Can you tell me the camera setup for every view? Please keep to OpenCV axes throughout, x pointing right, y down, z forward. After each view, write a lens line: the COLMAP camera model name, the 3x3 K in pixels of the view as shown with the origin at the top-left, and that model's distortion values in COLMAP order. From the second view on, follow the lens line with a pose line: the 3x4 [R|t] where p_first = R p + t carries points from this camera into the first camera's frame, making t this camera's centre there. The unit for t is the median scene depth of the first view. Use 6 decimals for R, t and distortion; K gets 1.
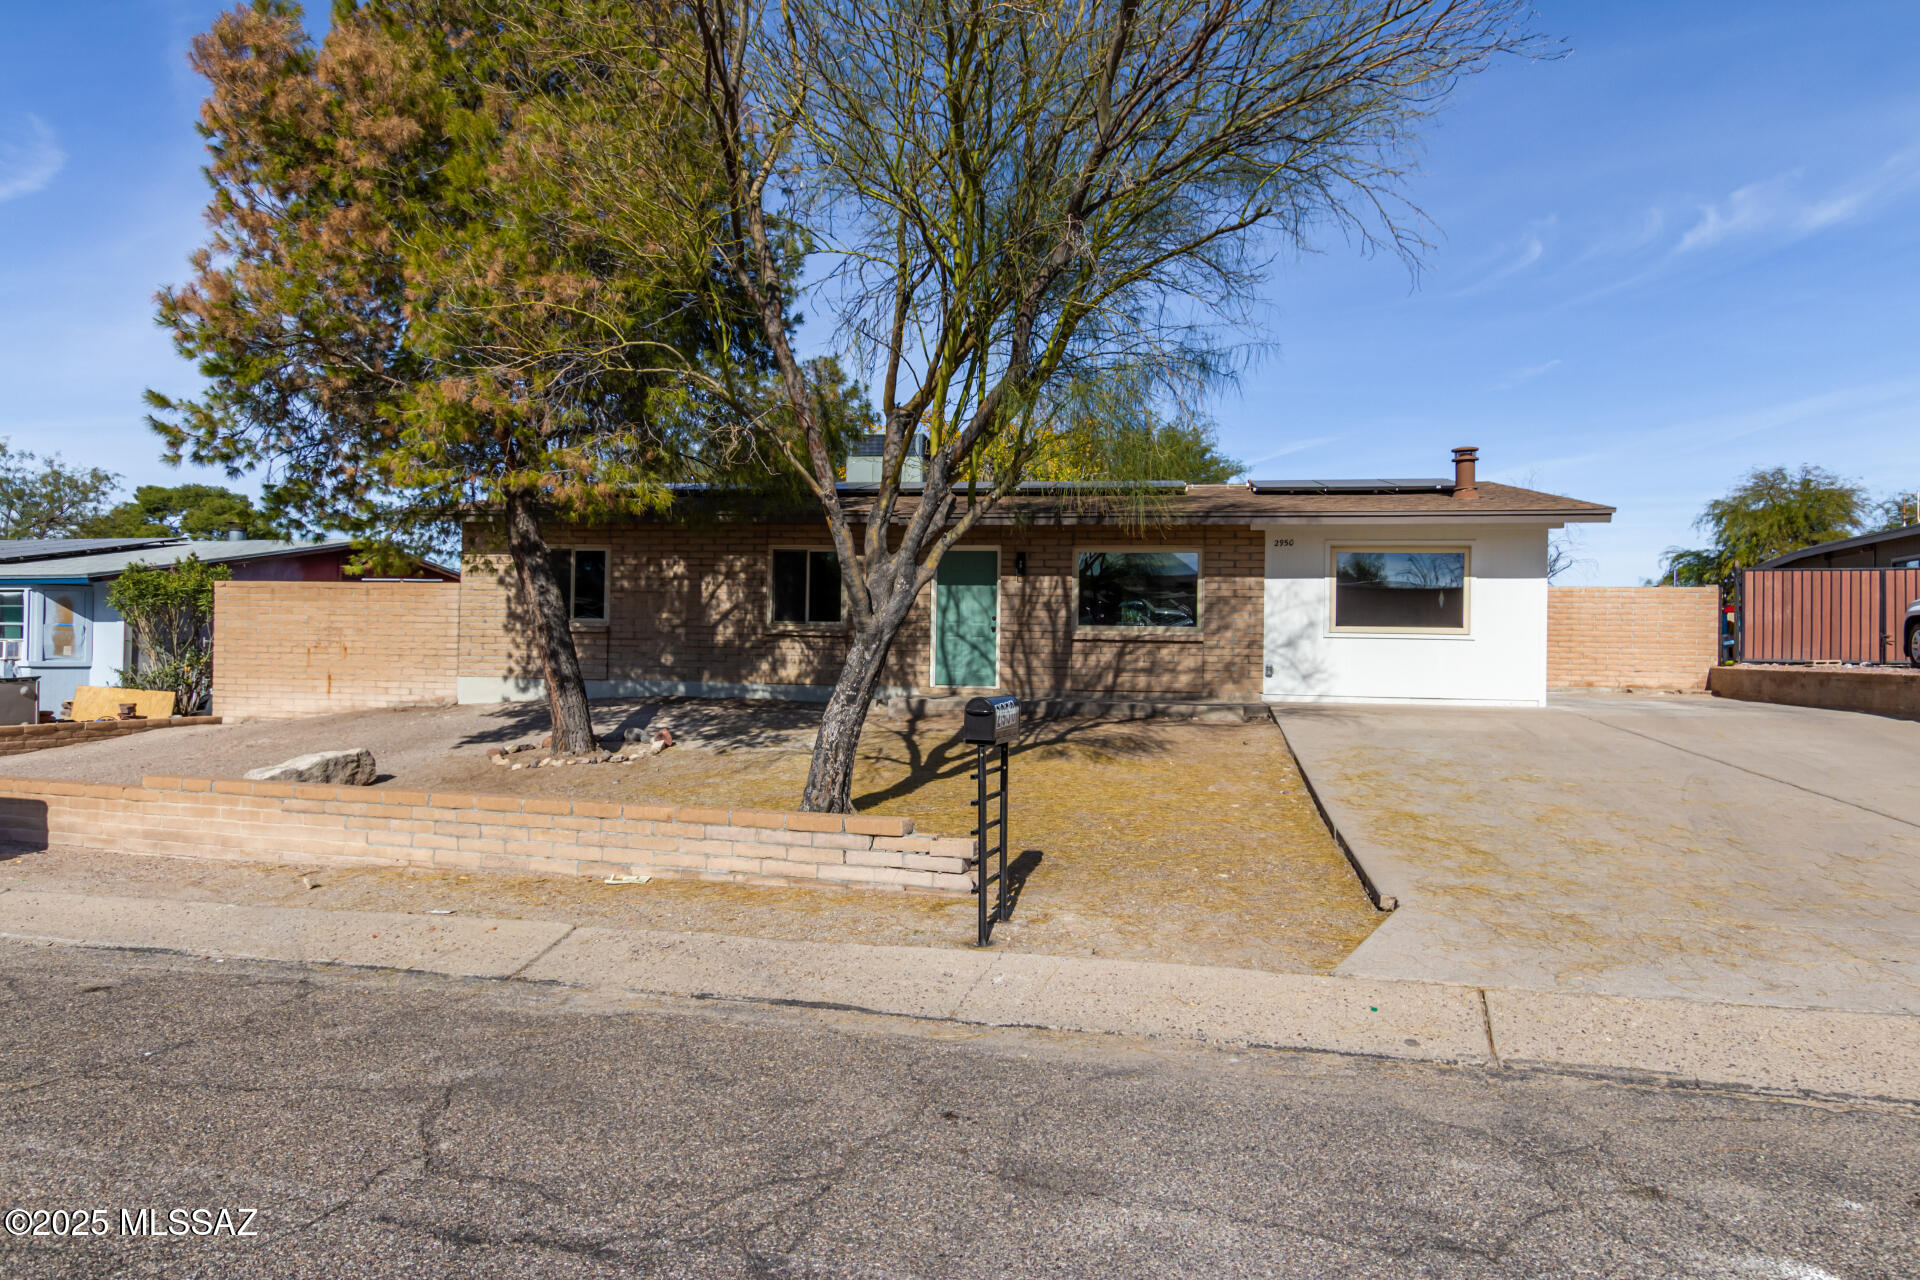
lens RADIAL K [[1053.0, 0, 978.6], [0, 1053.0, 623.1], [0, 0, 1]] dist [0.014092, 0.003126]
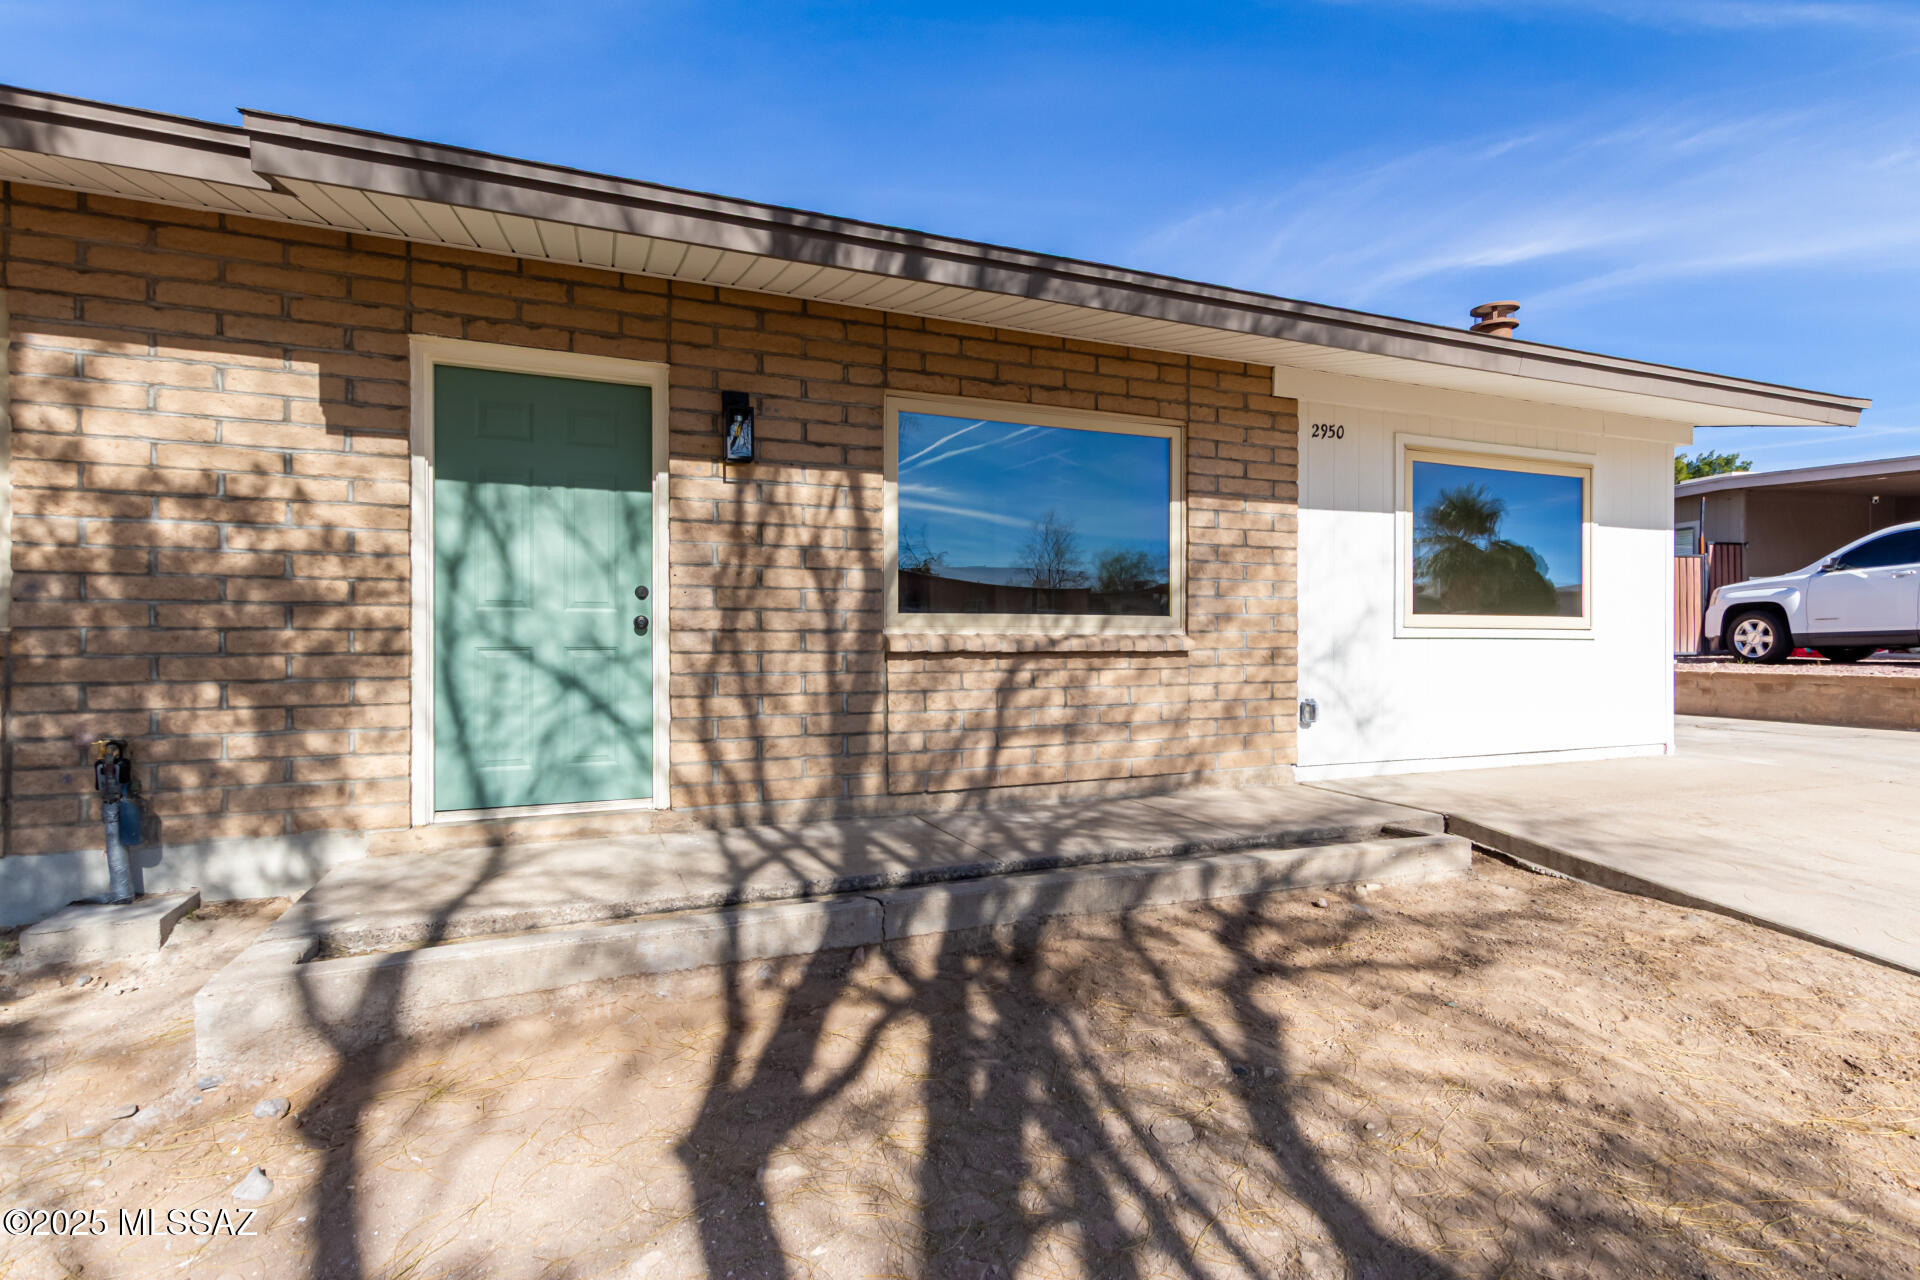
lens RADIAL K [[915.6, 0, 967.8], [0, 915.6, 636.7], [0, 0, 1]] dist [0.024882, -0.007781]
pose [[0.854289, -0.013337, 0.519627, -0.046476], [0.003997, 0.999810, 0.019090, 0.004169], [-0.519782, -0.014231, 0.854180, 0.719725]]
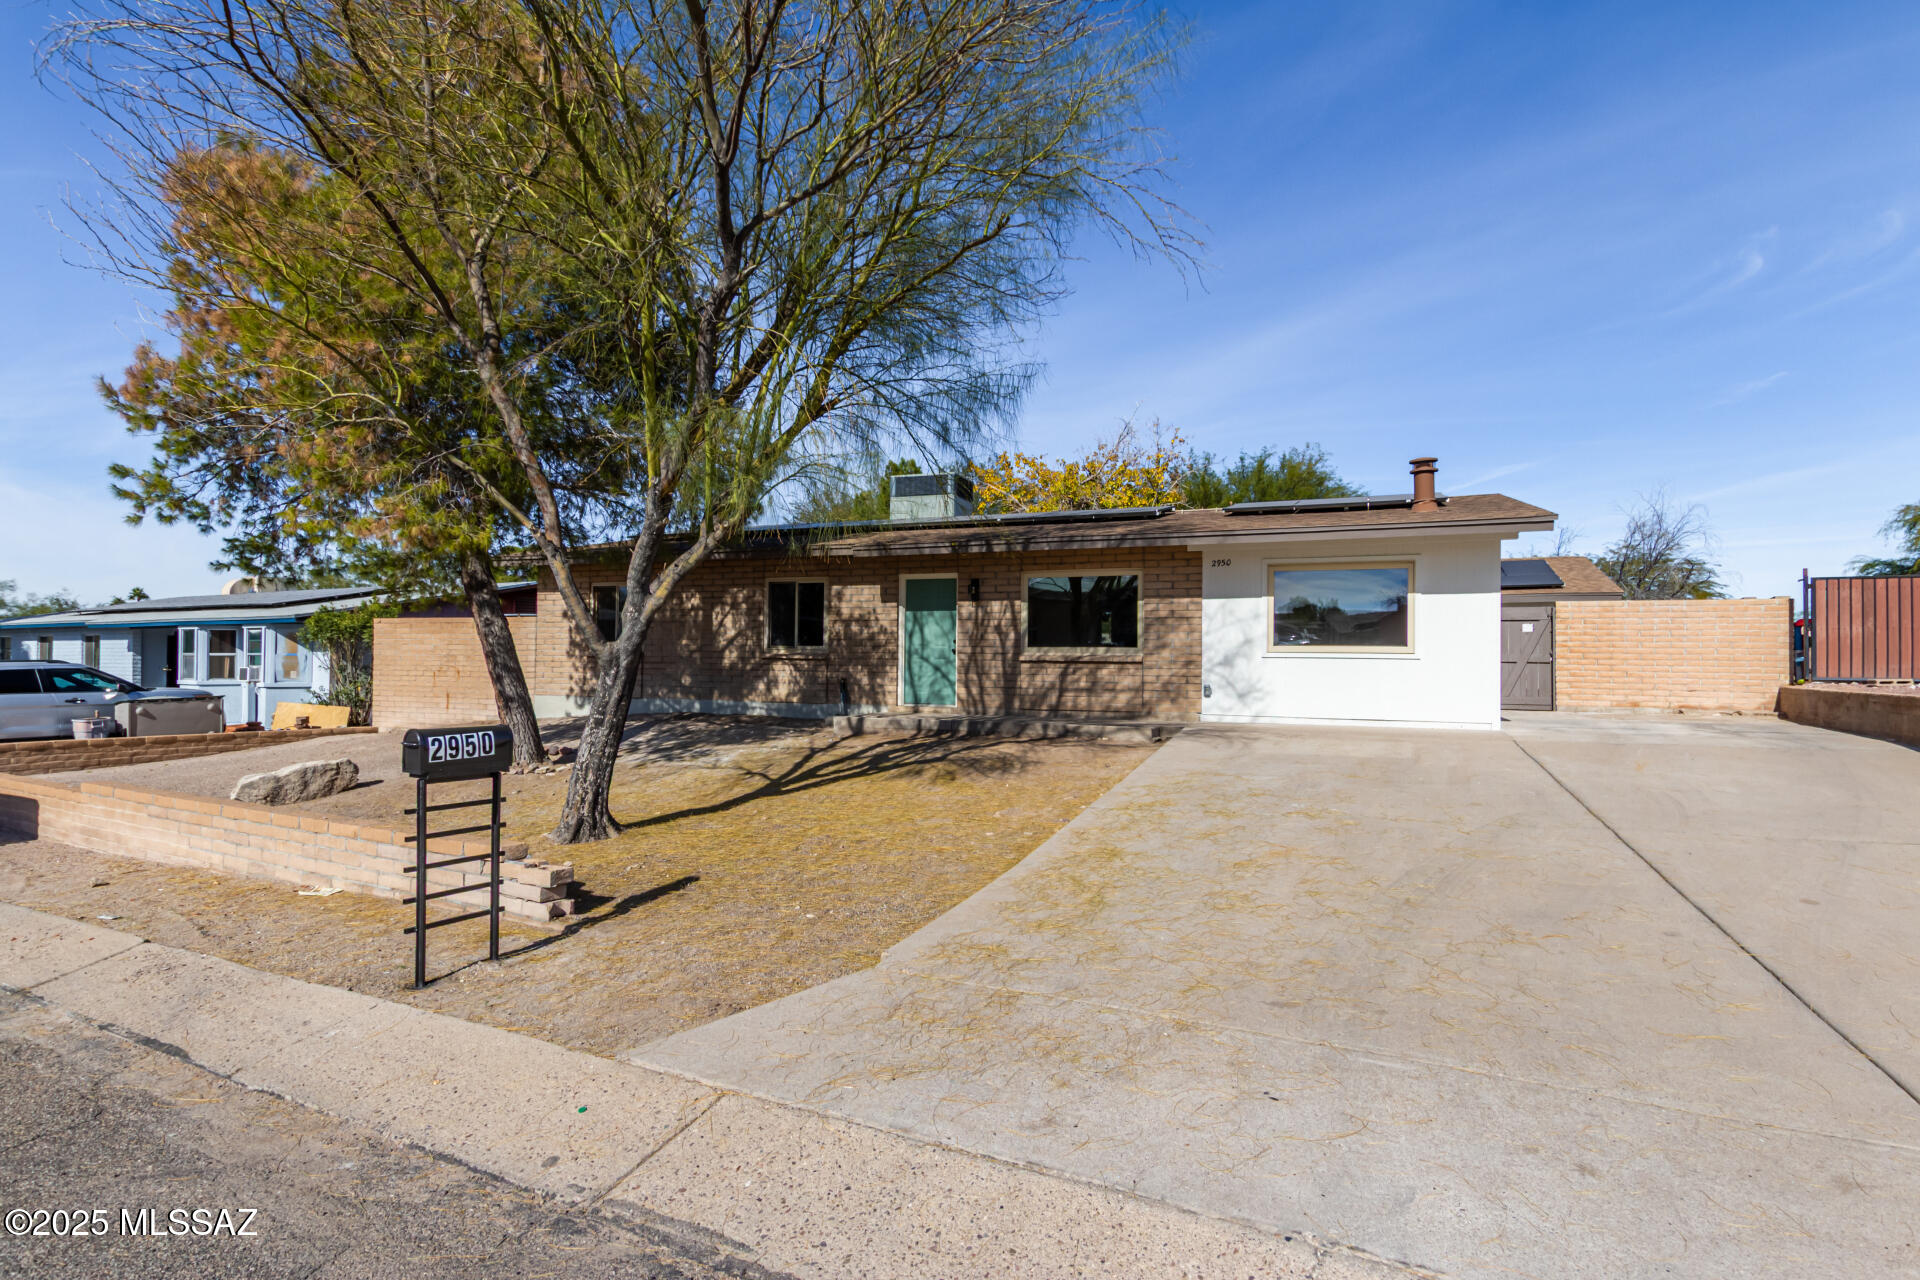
lens RADIAL K [[915.6, 0, 988.5], [0, 915.6, 628.6], [0, 0, 1]] dist [0.024882, -0.007781]
pose [[0.977527, -0.013944, -0.210347, 0.250024], [0.010340, 0.999780, -0.018226, -0.000170], [0.210555, 0.015641, 0.977457, 0.100792]]
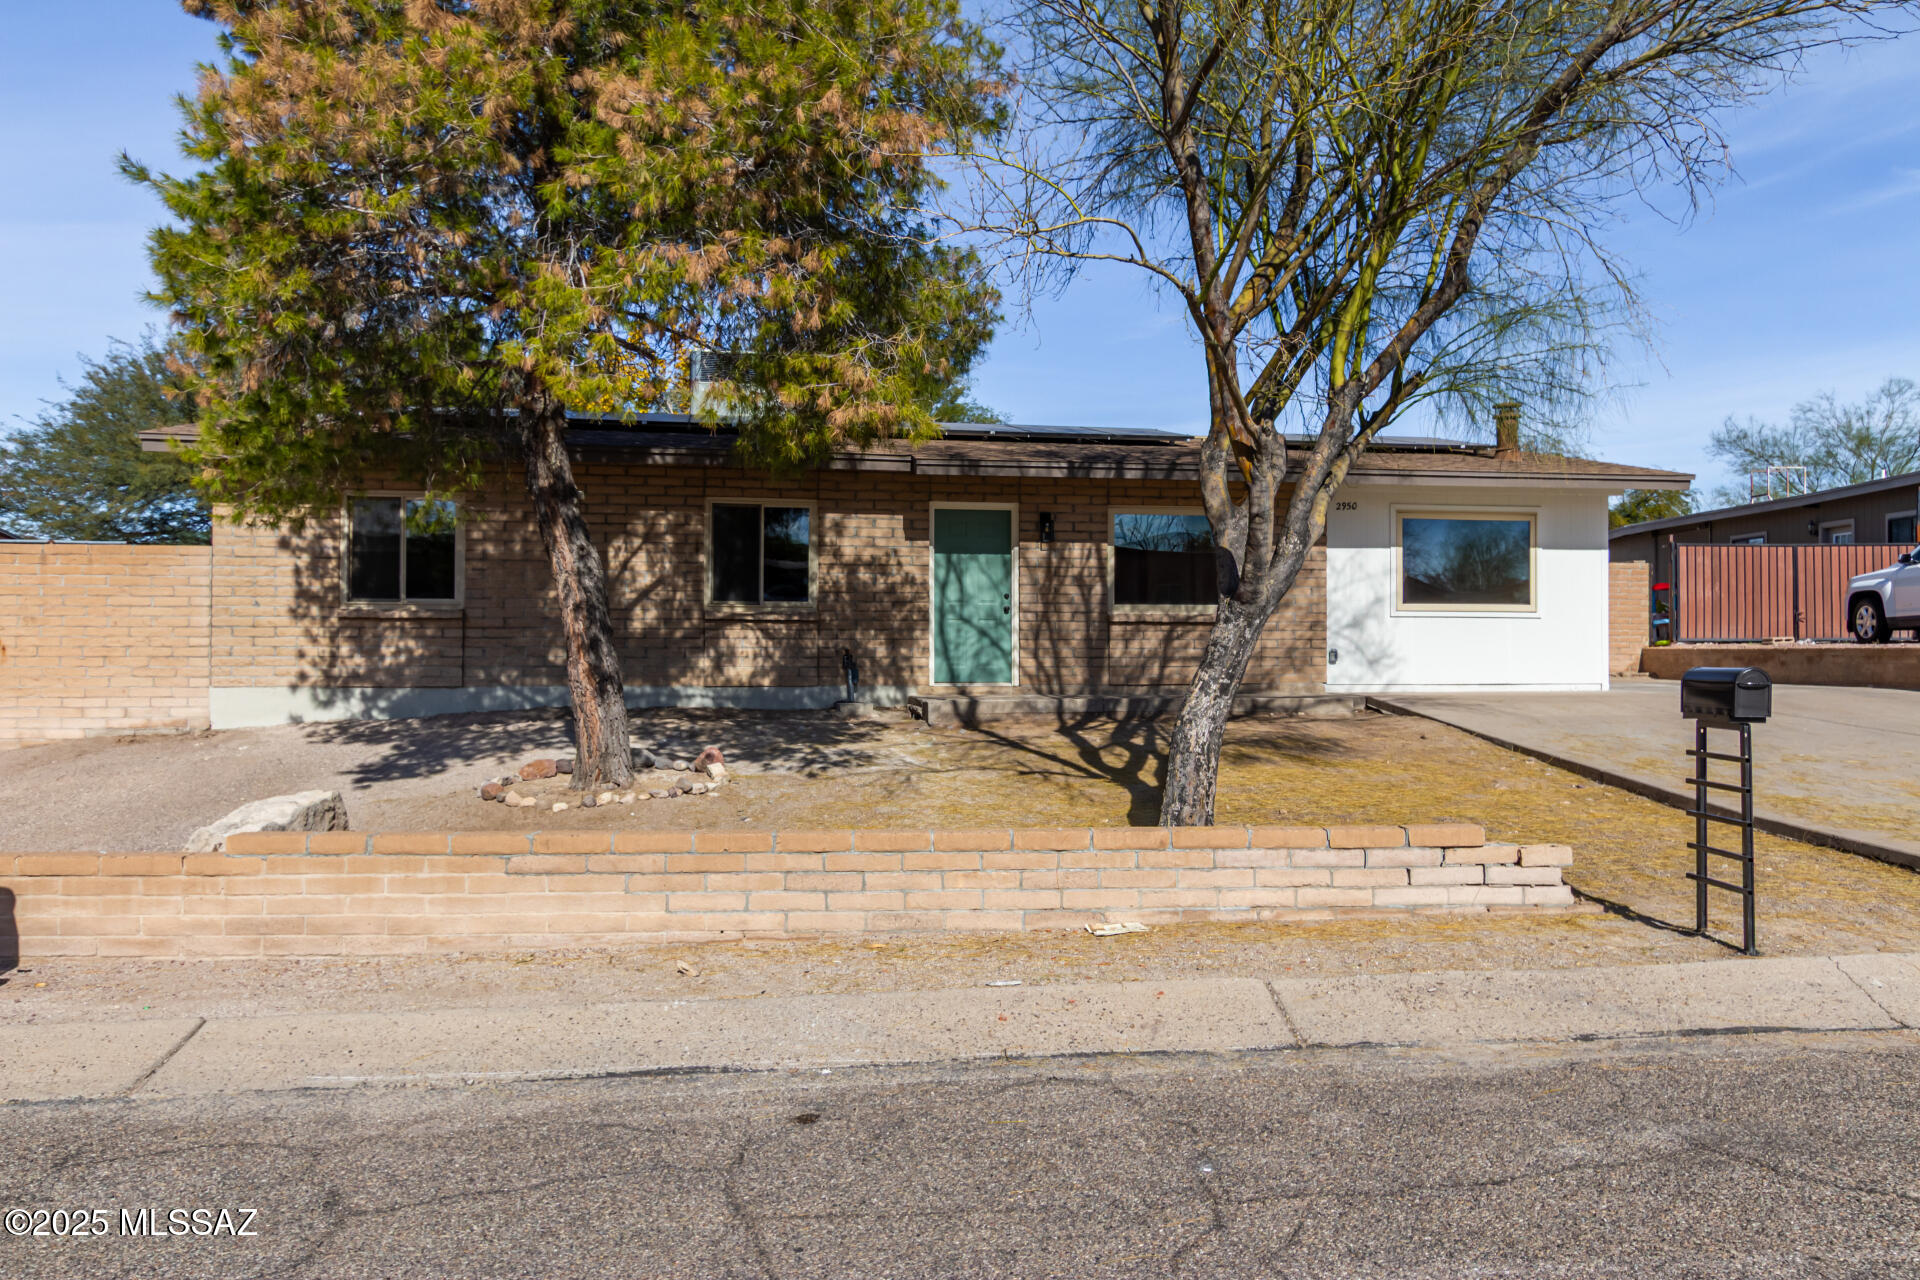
lens RADIAL K [[1361.5, 0, 947.1], [0, 1361.5, 621.8], [0, 0, 1]] dist [0.005314, -0.006309]
pose [[0.950767, -0.008650, 0.309787, -0.350017], [0.006743, 0.999951, 0.007226, 0.007051], [-0.309834, -0.004781, 0.950779, 0.050981]]
